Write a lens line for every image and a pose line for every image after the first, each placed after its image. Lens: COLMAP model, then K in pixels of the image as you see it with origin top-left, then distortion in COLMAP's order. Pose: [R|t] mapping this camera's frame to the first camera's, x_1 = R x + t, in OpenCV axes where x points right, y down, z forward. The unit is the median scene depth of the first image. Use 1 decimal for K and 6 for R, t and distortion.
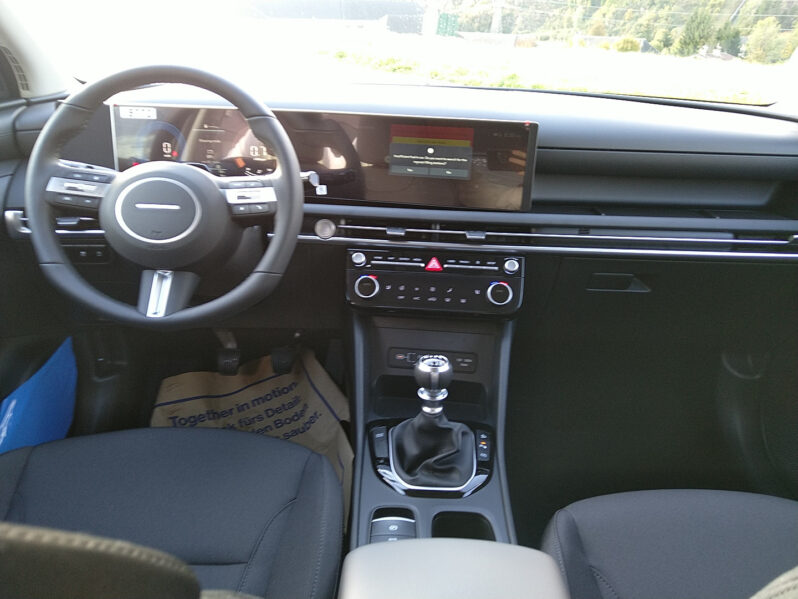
lens RADIAL K [[617.0, 0, 420.0], [0, 617.0, 323.5], [0, 0, 1]] dist [0.007065, -0.001552]
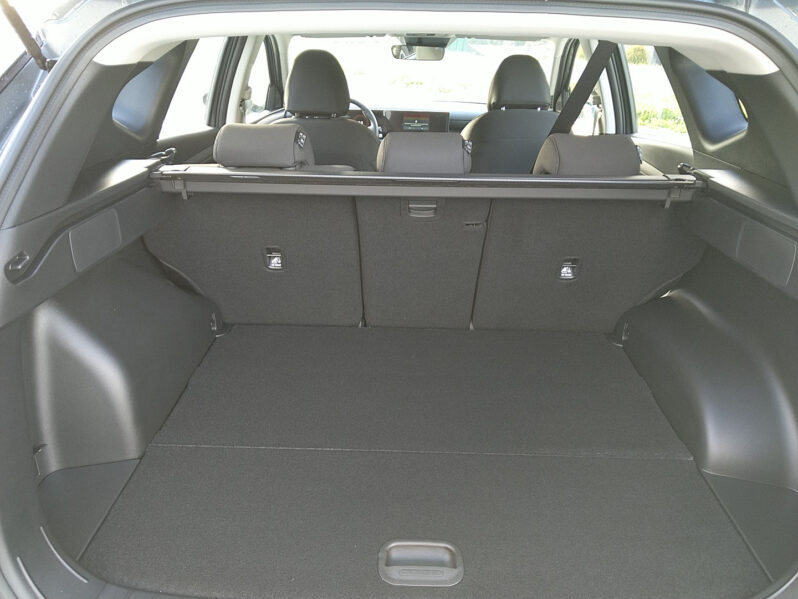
lens RADIAL K [[617.0, 0, 398.7], [0, 617.0, 302.8], [0, 0, 1]] dist [0.007065, -0.001552]
pose [[0.998903, 0.003180, -0.046722, 0.074550], [-0.004384, 0.999660, -0.025692, 0.695171], [0.046624, 0.025869, 0.998577, -2.034141]]
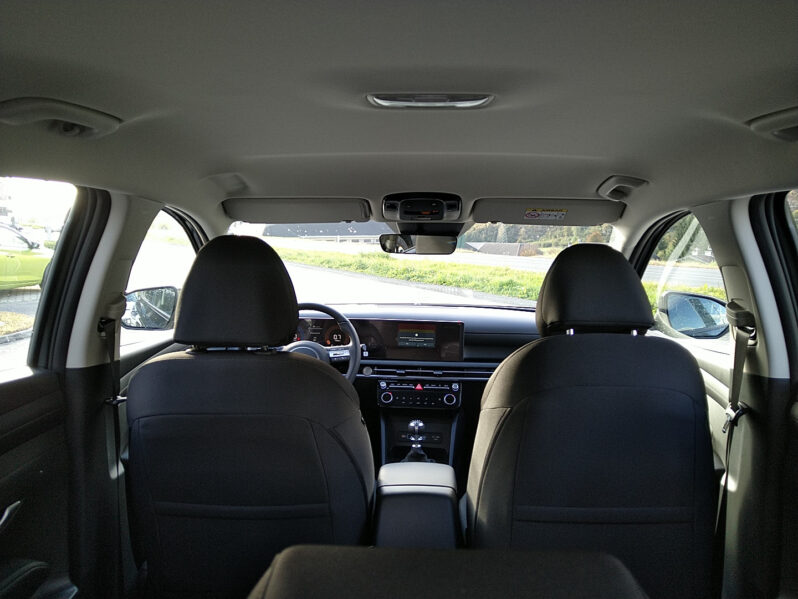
lens RADIAL K [[617.0, 0, 398.1], [0, 617.0, 299.2], [0, 0, 1]] dist [0.007065, -0.001552]
pose [[0.998488, -0.015929, -0.052606, 0.067238], [-0.001967, 0.946117, -0.323820, 0.303911], [0.054930, 0.323434, 0.944655, -1.089995]]
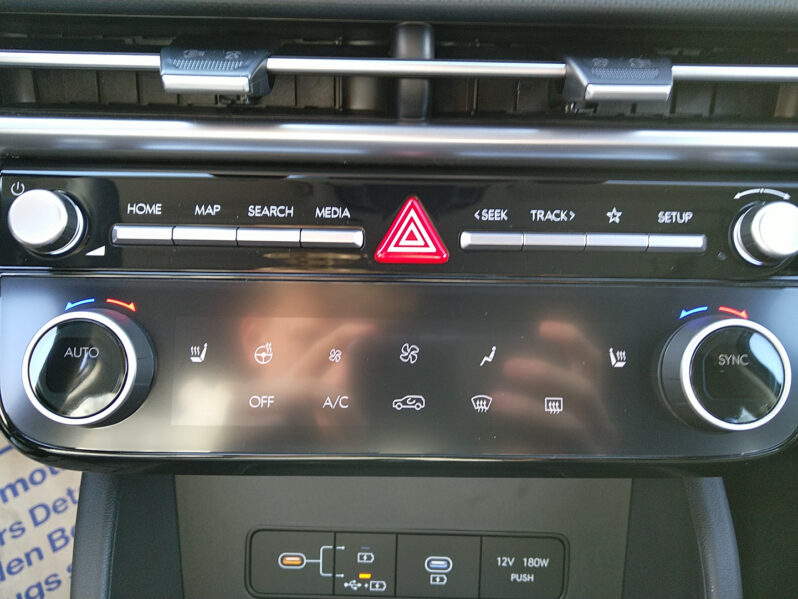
lens RADIAL K [[617.0, 0, 405.8], [0, 617.0, 324.4], [0, 0, 1]] dist [0.007065, -0.001552]
pose [[0.994367, -0.057131, 0.089276, 0.000197], [0.040496, 0.983176, 0.178115, -0.103120], [-0.097949, -0.173496, 0.979951, 0.786579]]
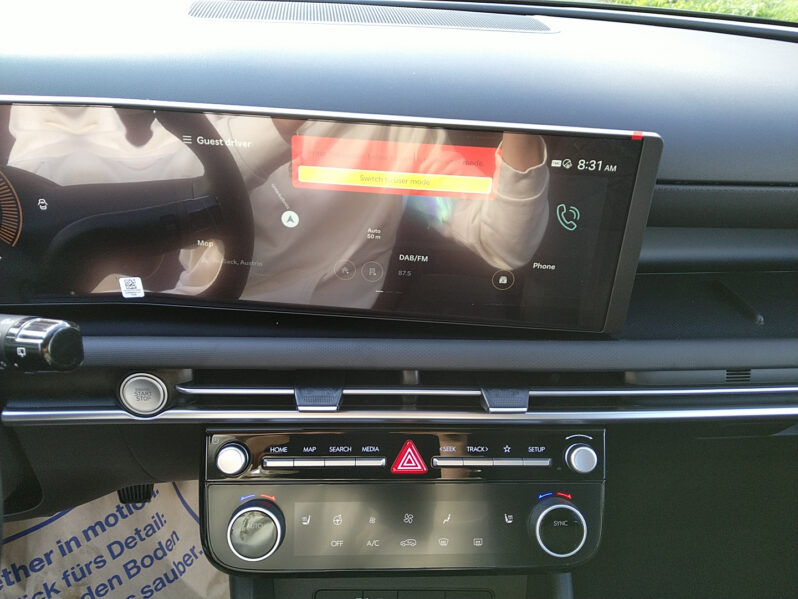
lens RADIAL K [[617.0, 0, 401.1], [0, 617.0, 322.8], [0, 0, 1]] dist [0.007065, -0.001552]
pose [[0.990439, -0.064511, 0.121938, -0.030303], [0.038840, 0.978568, 0.202230, -0.282474], [-0.132370, -0.195561, 0.971717, 0.591871]]
